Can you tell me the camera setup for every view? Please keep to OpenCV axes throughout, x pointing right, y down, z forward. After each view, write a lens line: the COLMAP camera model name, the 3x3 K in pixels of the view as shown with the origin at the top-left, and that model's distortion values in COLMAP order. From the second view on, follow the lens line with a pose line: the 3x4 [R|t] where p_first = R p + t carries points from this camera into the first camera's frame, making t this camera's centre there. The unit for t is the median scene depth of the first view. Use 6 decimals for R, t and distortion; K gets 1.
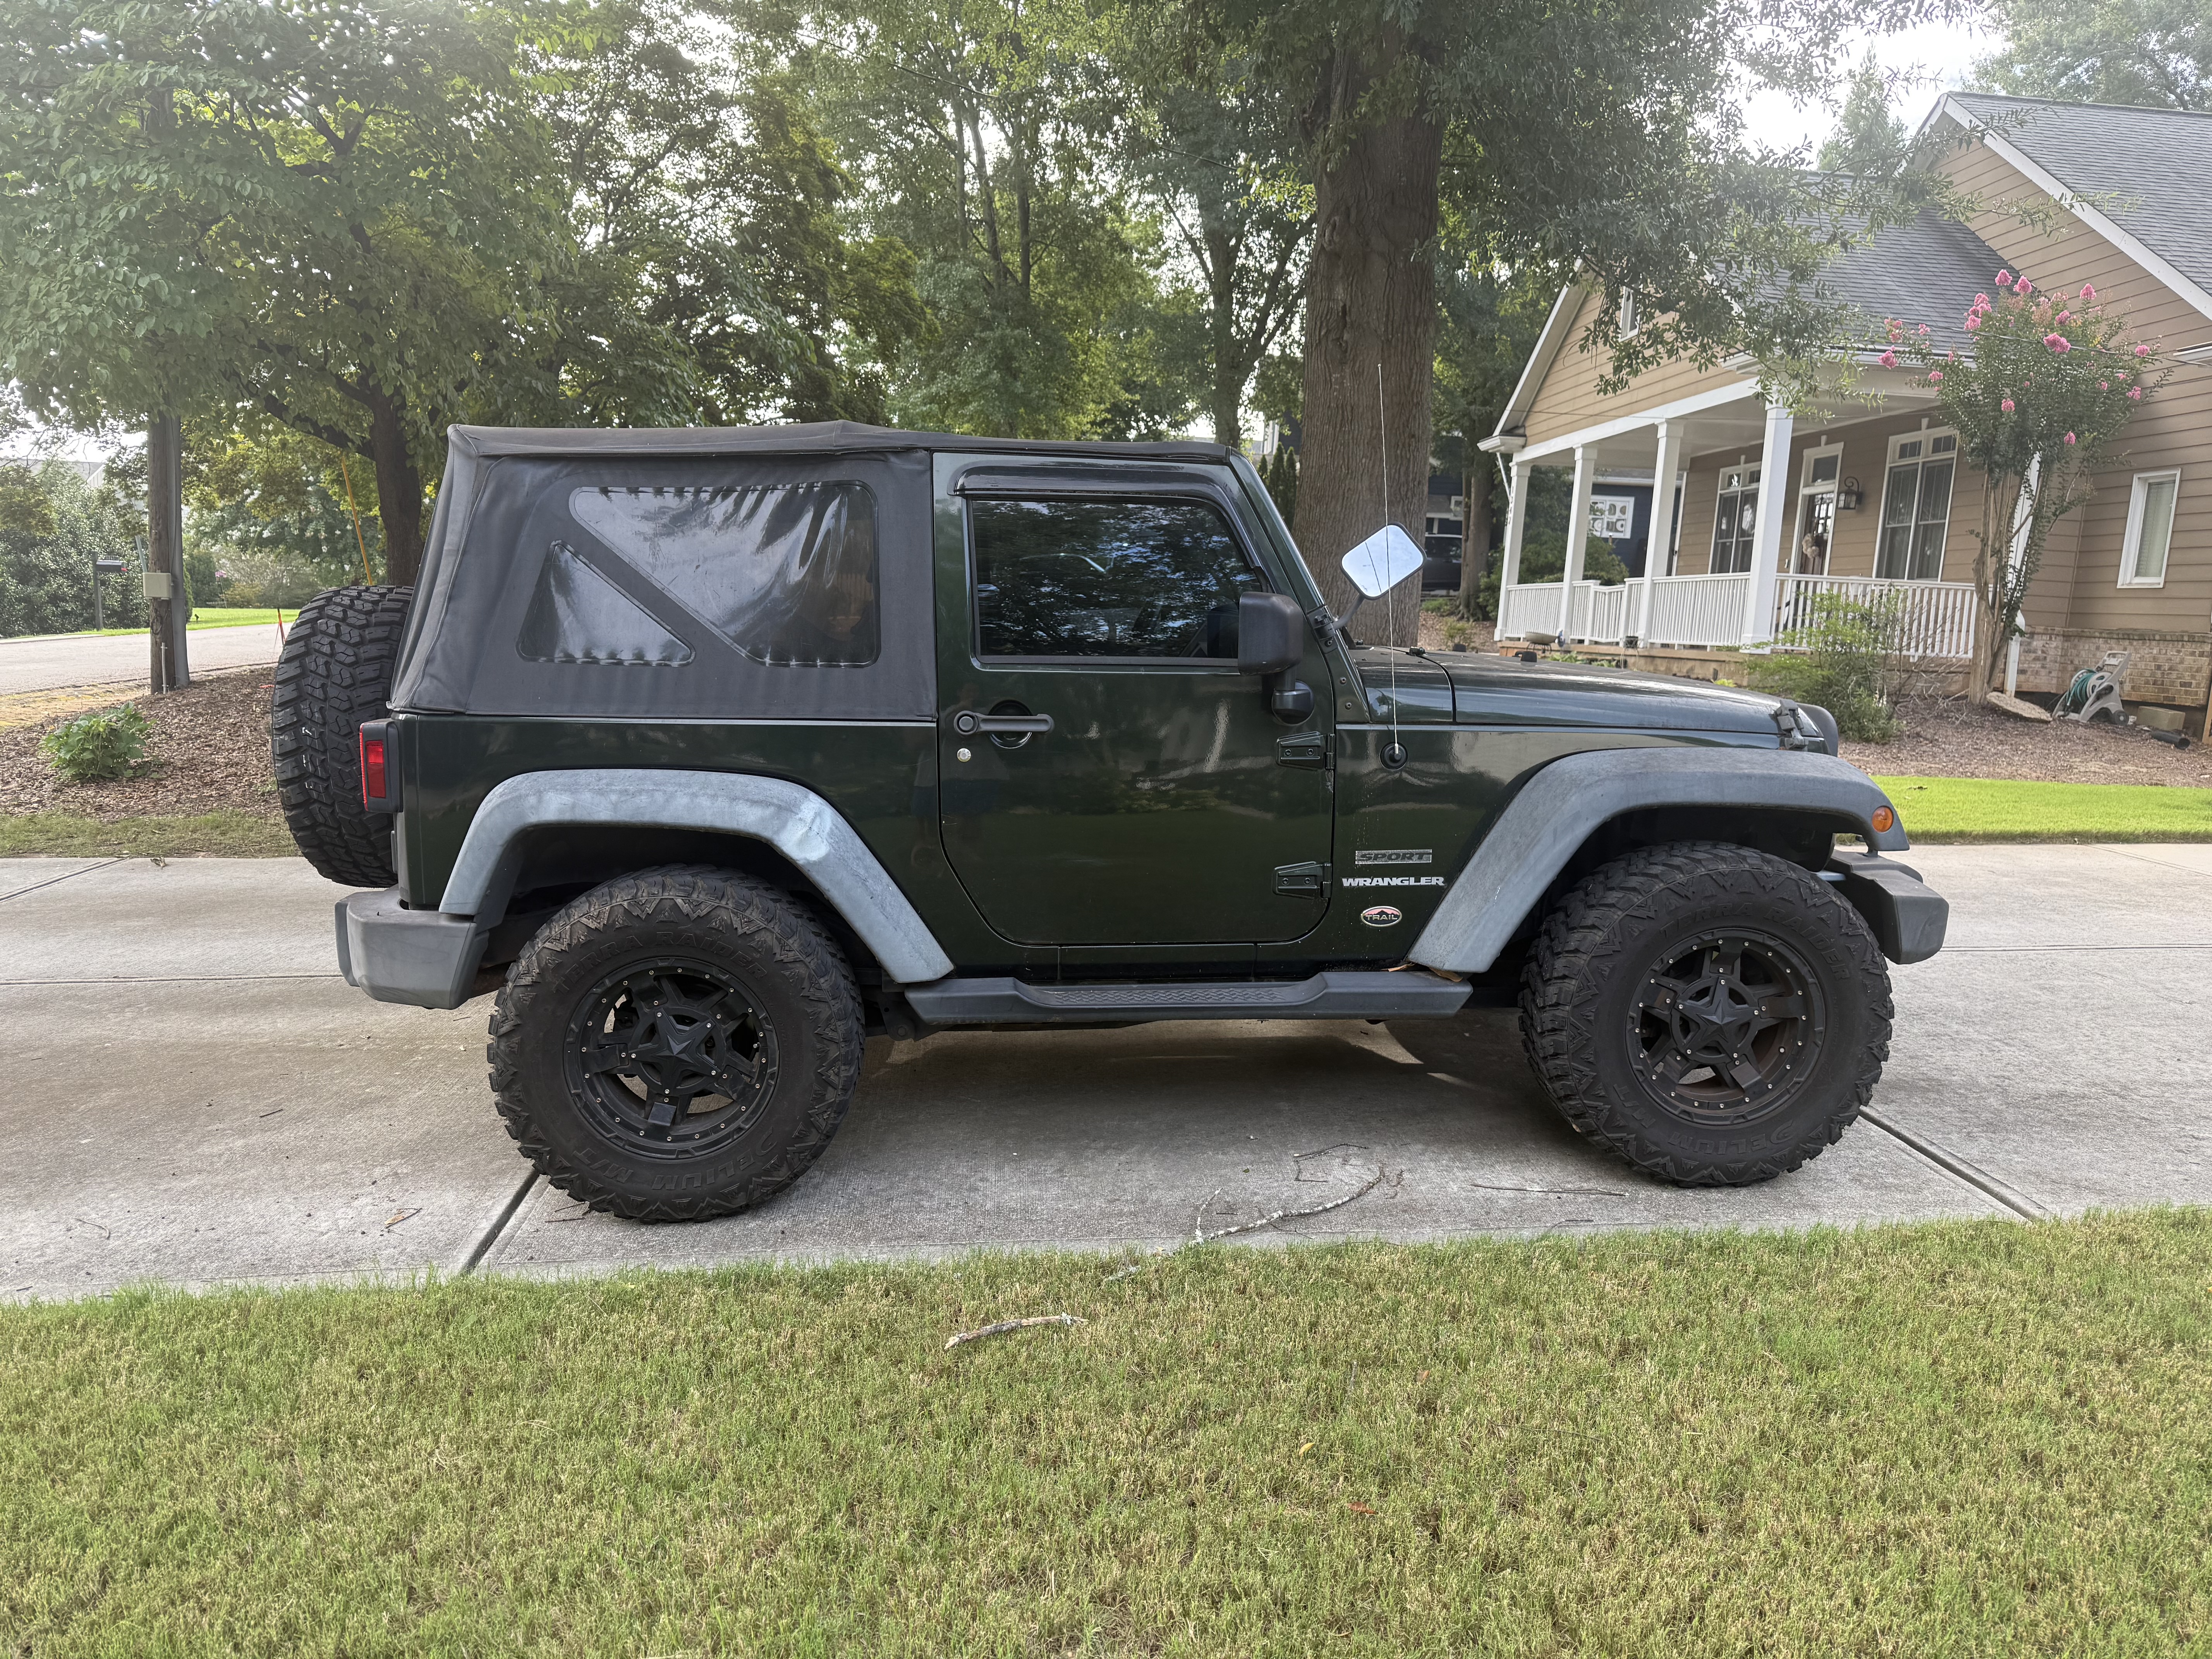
lens RADIAL K [[1523.9, 0, 1100.9], [0, 1523.9, 823.7], [0, 0, 1]] dist [0.002966, 0.003016]
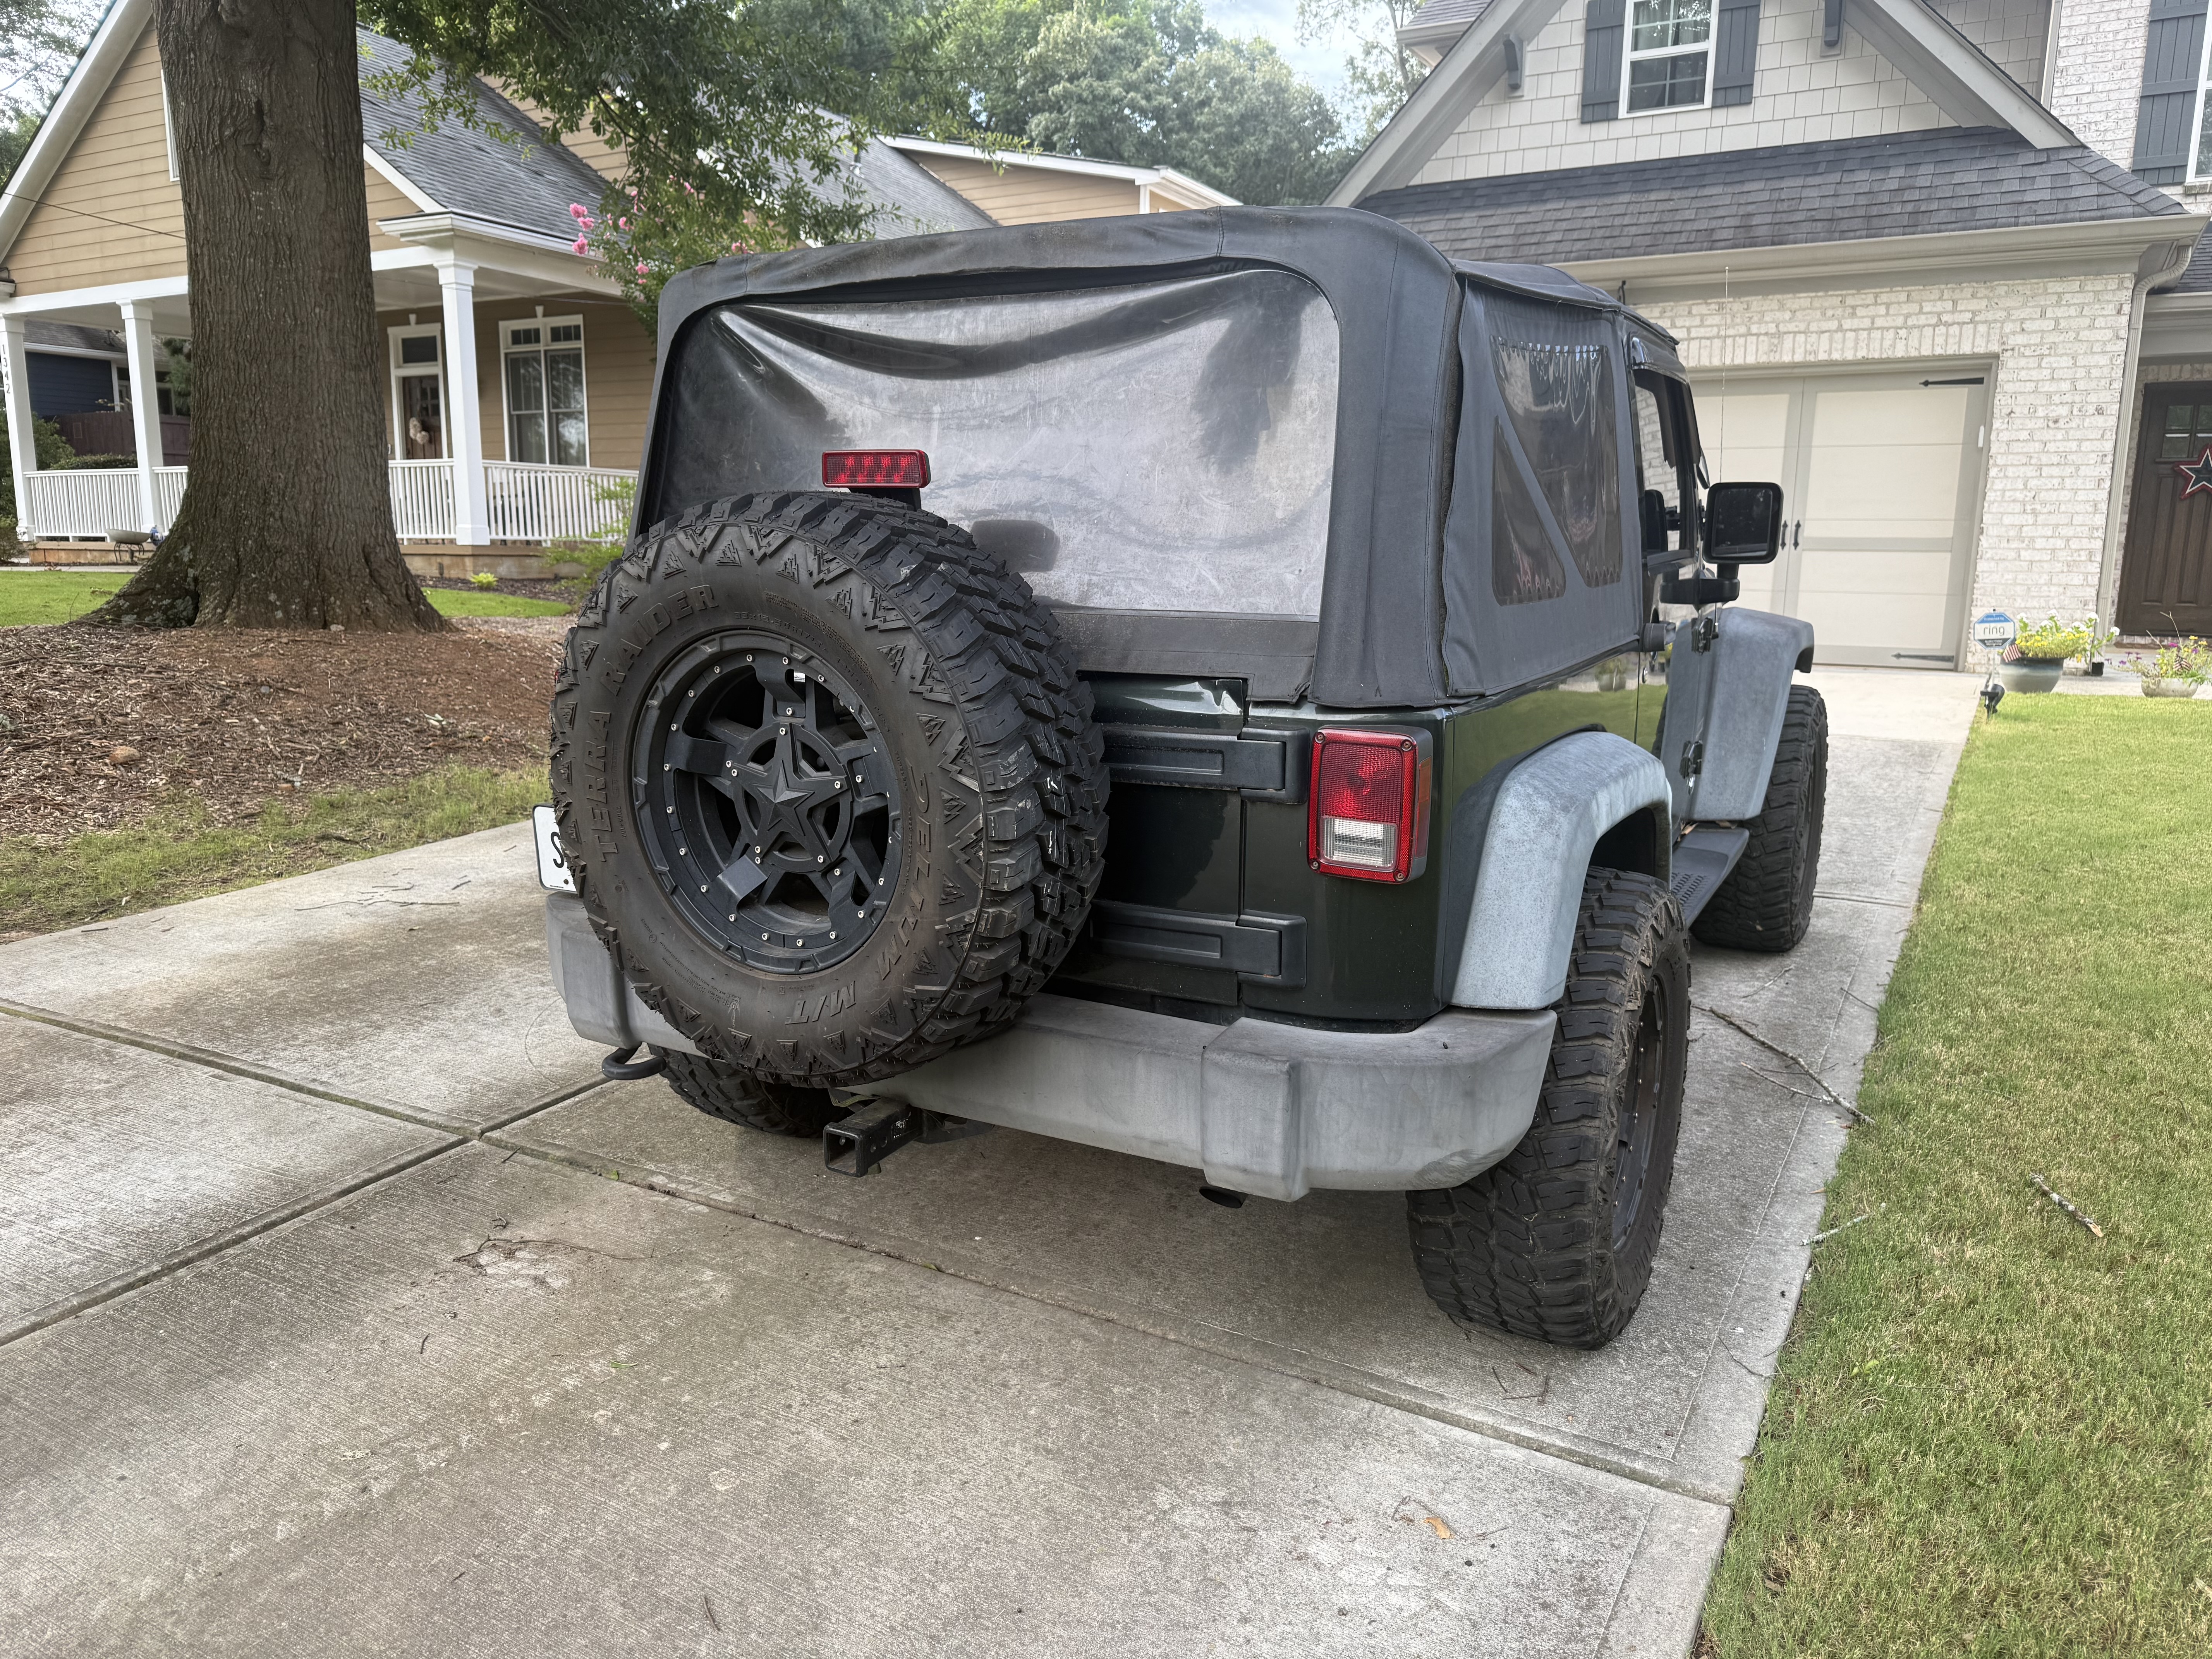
lens RADIAL K [[1523.9, 0, 1101.6], [0, 1523.9, 834.3], [0, 0, 1]] dist [0.002966, 0.003016]
pose [[0.557625, -0.195006, 0.806862, -0.146024], [0.129820, 0.980541, 0.147262, -0.019252], [-0.819878, 0.022629, 0.572090, 0.110107]]
